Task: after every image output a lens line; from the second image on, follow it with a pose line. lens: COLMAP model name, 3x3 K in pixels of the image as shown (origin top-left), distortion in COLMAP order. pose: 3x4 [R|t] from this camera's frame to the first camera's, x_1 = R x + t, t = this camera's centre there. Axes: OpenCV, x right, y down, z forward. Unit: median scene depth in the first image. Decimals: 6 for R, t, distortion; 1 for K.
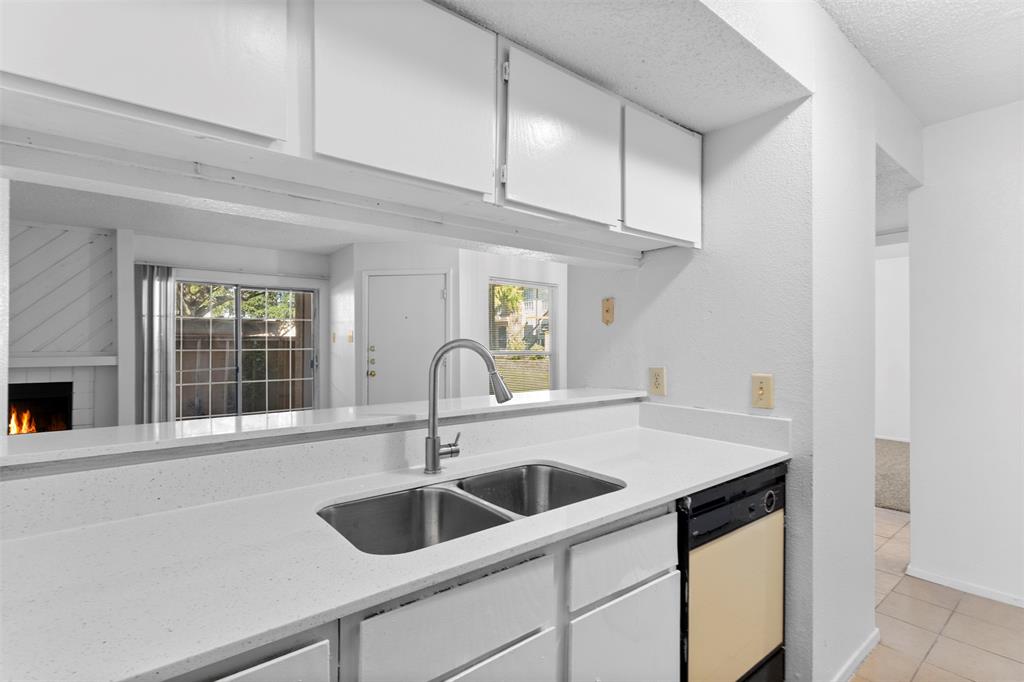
lens RADIAL K [[481.8, 0, 522.3], [0, 481.8, 356.5], [0, 0, 1]] dist [0.000780, 0.000383]
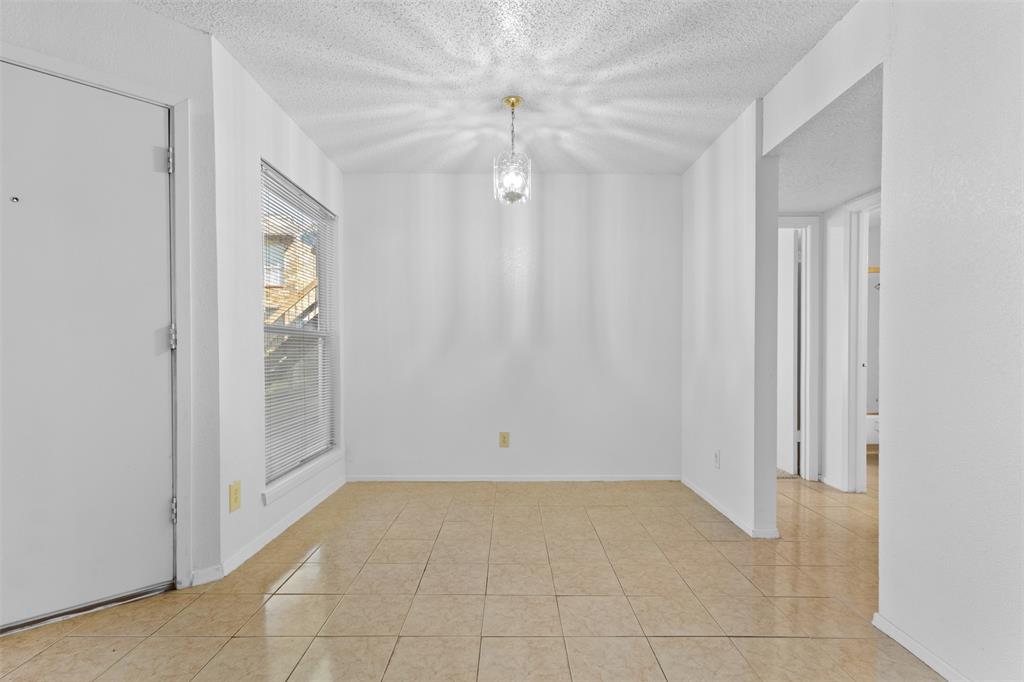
lens RADIAL K [[481.8, 0, 522.3], [0, 481.8, 356.5], [0, 0, 1]] dist [0.000780, 0.000383]
pose [[0.615519, -0.014479, 0.787989, -0.277000], [0.013809, 0.999876, 0.007585, 0.023973], [-0.788001, 0.006213, 0.615642, 0.523131]]
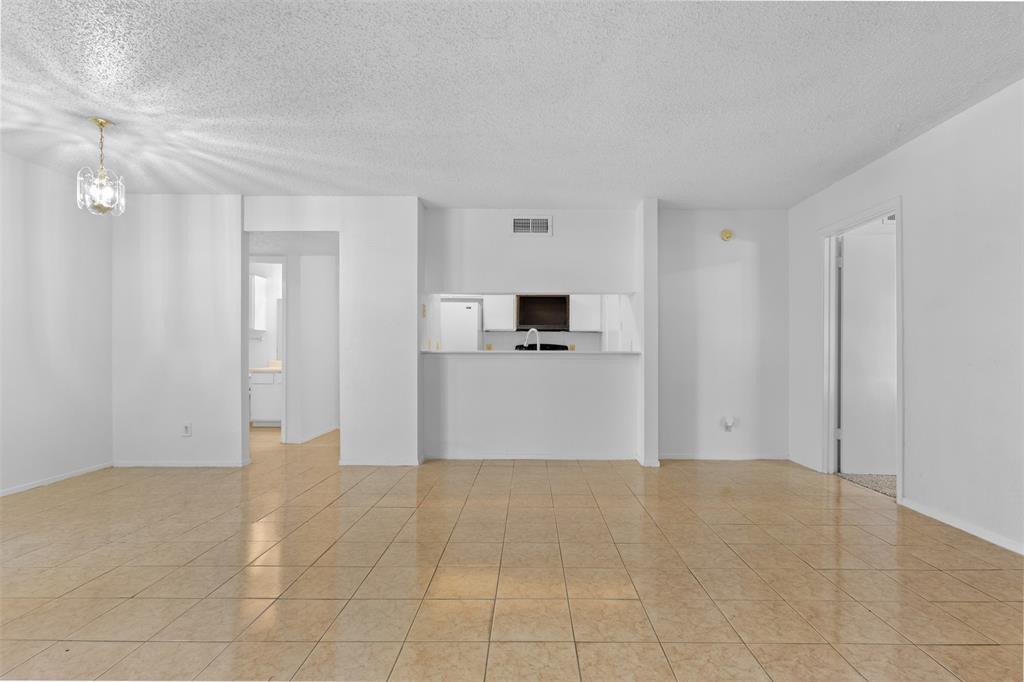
lens RADIAL K [[472.8, 0, 521.6], [0, 472.8, 349.0], [0, 0, 1]] dist [0.000323, 0.000542]
pose [[-0.777035, -0.001723, 0.629455, -0.583564], [0.005346, 0.999942, 0.009337, 0.019322], [-0.629435, 0.010620, -0.776981, 0.940760]]
